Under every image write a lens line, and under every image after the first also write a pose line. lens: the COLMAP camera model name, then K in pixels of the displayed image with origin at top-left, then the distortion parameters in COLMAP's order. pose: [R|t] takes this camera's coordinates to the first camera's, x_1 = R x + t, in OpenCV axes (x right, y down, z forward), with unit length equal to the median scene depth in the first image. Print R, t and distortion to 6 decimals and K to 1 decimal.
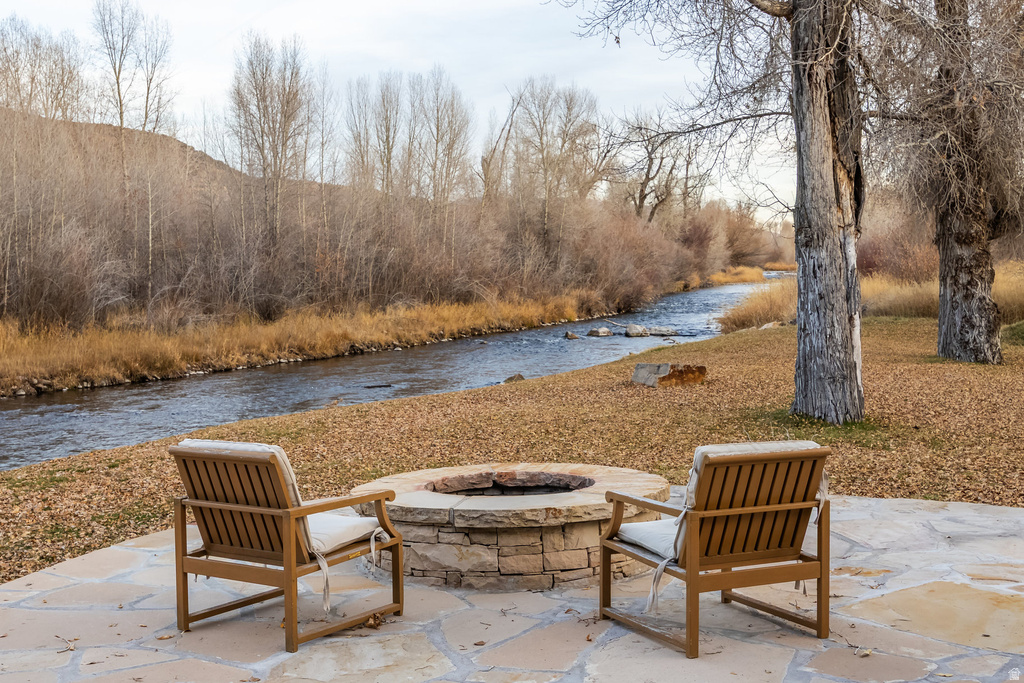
lens RADIAL K [[1208.3, 0, 515.8], [0, 1208.3, 295.2], [0, 0, 1]] dist [0.051948, 0.007890]
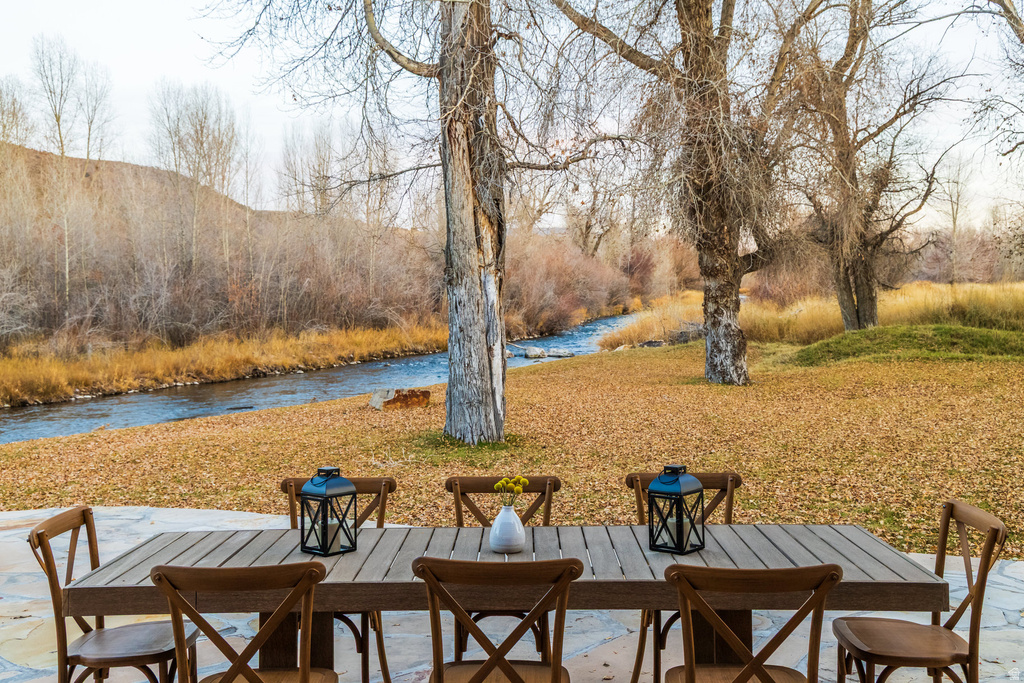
lens RADIAL K [[1116.6, 0, 512.2], [0, 1116.6, 302.4], [0, 0, 1]] dist [0.100644, 0.160252]
pose [[0.999958, -0.006250, 0.006774, 0.072772], [0.006342, 0.999887, -0.013608, -0.002332], [-0.006688, 0.013651, 0.999884, -0.006255]]
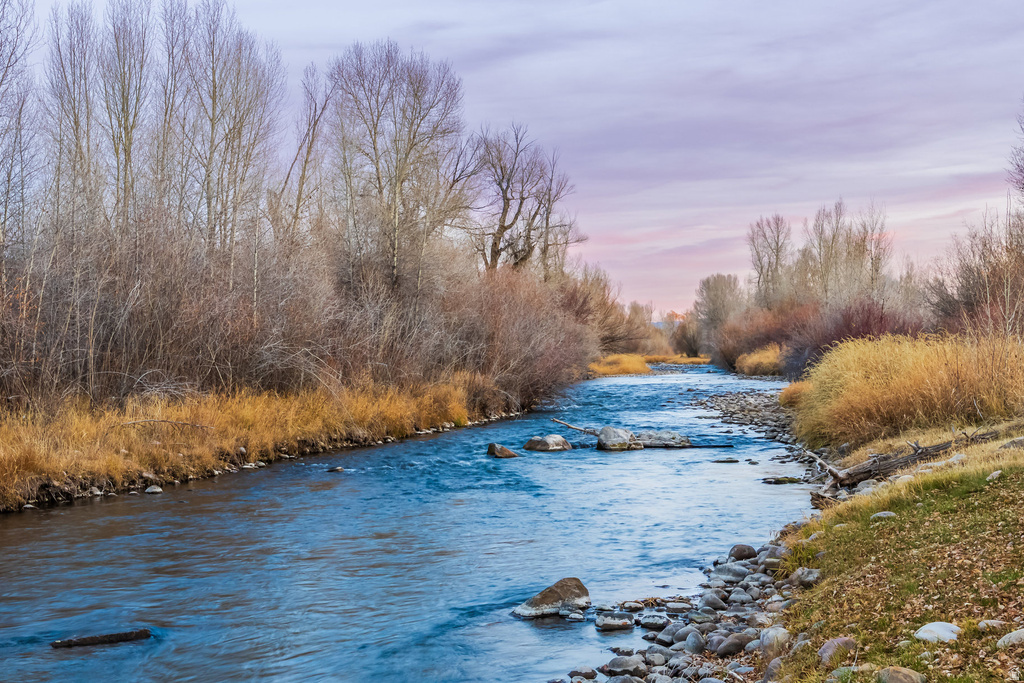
lens RADIAL K [[1484.2, 0, 514.4], [0, 1484.2, 340.7], [0, 0, 1]] dist [0.035046, 0.070300]
pose [[0.988541, -0.009750, 0.150635, -0.040916], [0.015872, 0.999094, -0.039487, 0.011651], [-0.150113, 0.041425, 0.987801, 0.370781]]
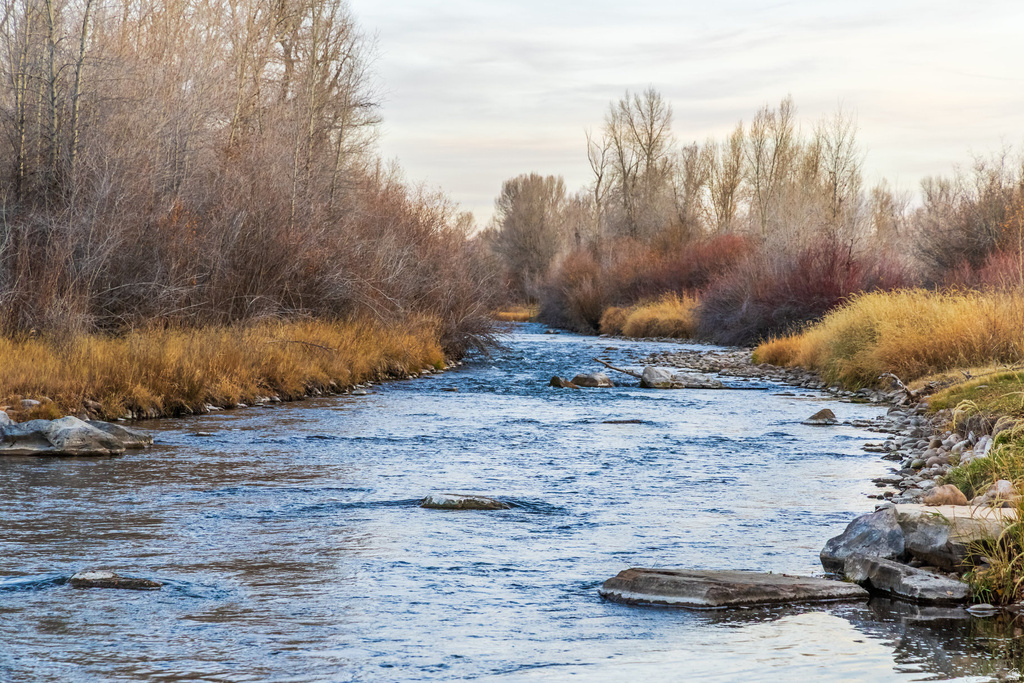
lens RADIAL K [[2764.8, 0, 513.4], [0, 2764.8, 335.0], [0, 0, 1]] dist [0.965606, -0.301689]
pose [[0.953048, 0.022388, 0.301992, -0.347724], [-0.017650, 0.999675, -0.018411, 0.034199], [-0.302305, 0.012216, 0.953133, -0.187816]]
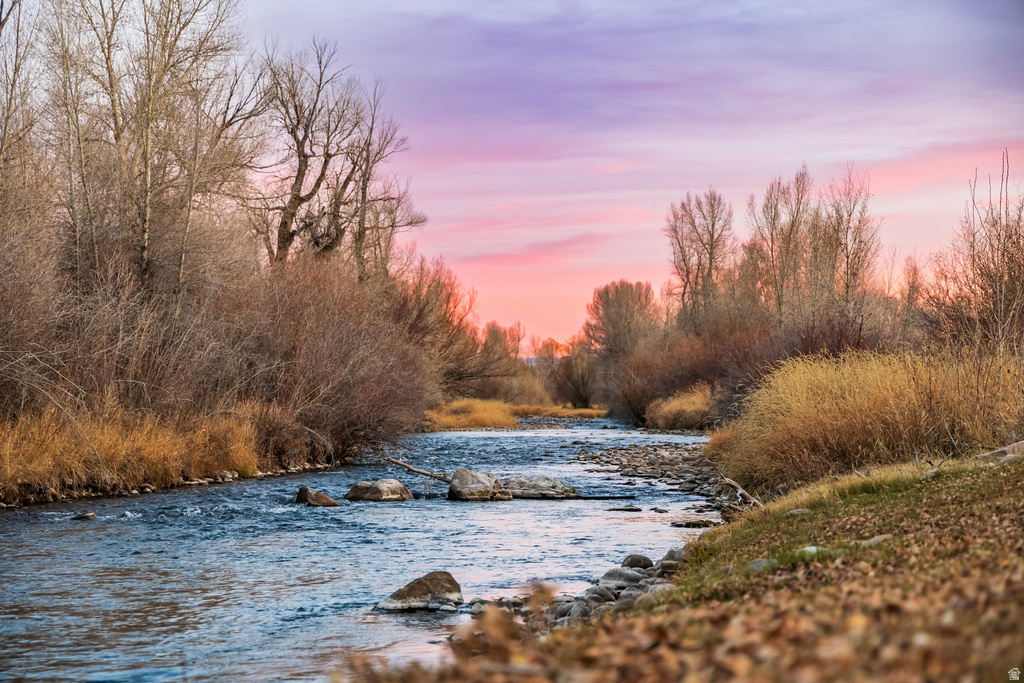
lens RADIAL K [[2332.6, 0, 514.8], [0, 2332.6, 337.1], [0, 0, 1]] dist [0.597707, 0.150270]
pose [[0.970790, 0.012312, 0.239613, -0.064963], [0.001956, 0.998243, -0.059216, 0.026455], [-0.239921, 0.057955, 0.969061, 0.285263]]
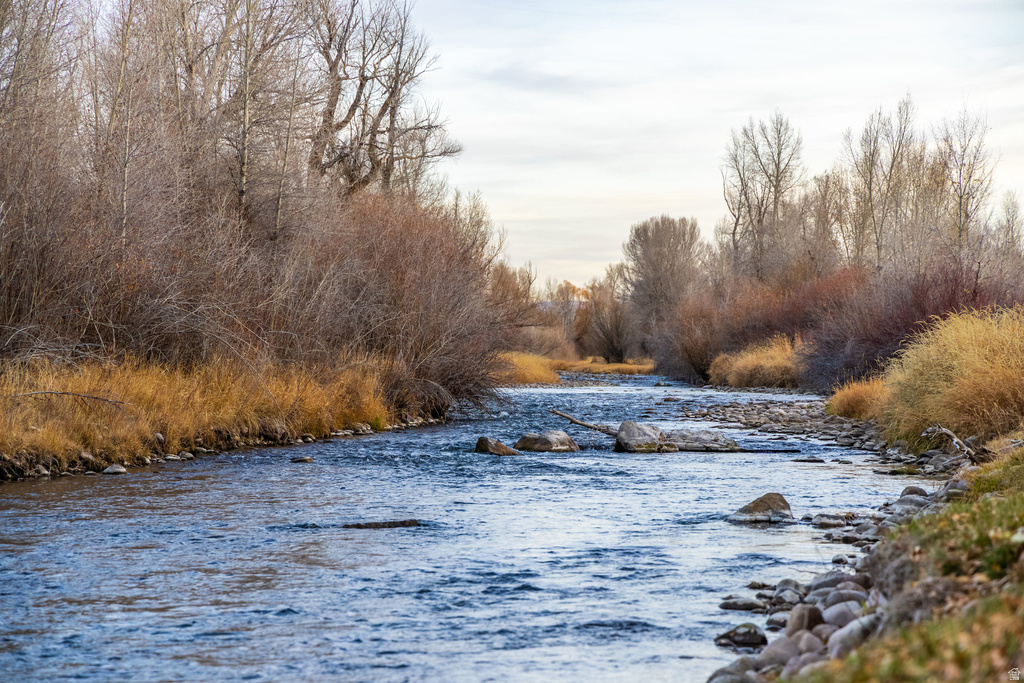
lens RADIAL K [[2764.8, 0, 513.4], [0, 2764.8, 335.0], [0, 0, 1]] dist [0.965606, -0.301689]
pose [[0.970440, 0.013102, 0.240986, -0.154338], [-0.003881, 0.999243, -0.038700, 0.031119], [-0.241310, 0.036621, 0.969757, 0.151227]]
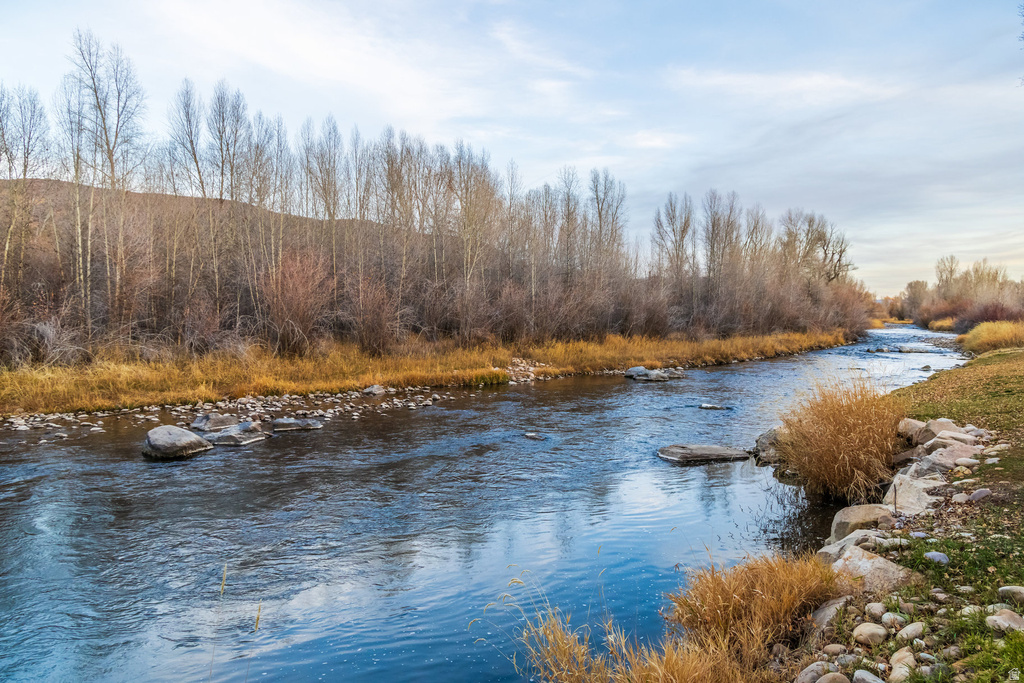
lens RADIAL K [[709.5, 0, 540.9], [0, 709.5, 344.4], [0, 0, 1]] dist [0.001421, 0.001899]
pose [[0.981952, 0.020994, -0.187961, -0.239049], [-0.018295, 0.999703, 0.016082, 0.014745], [0.188243, -0.012353, 0.982045, -0.152470]]
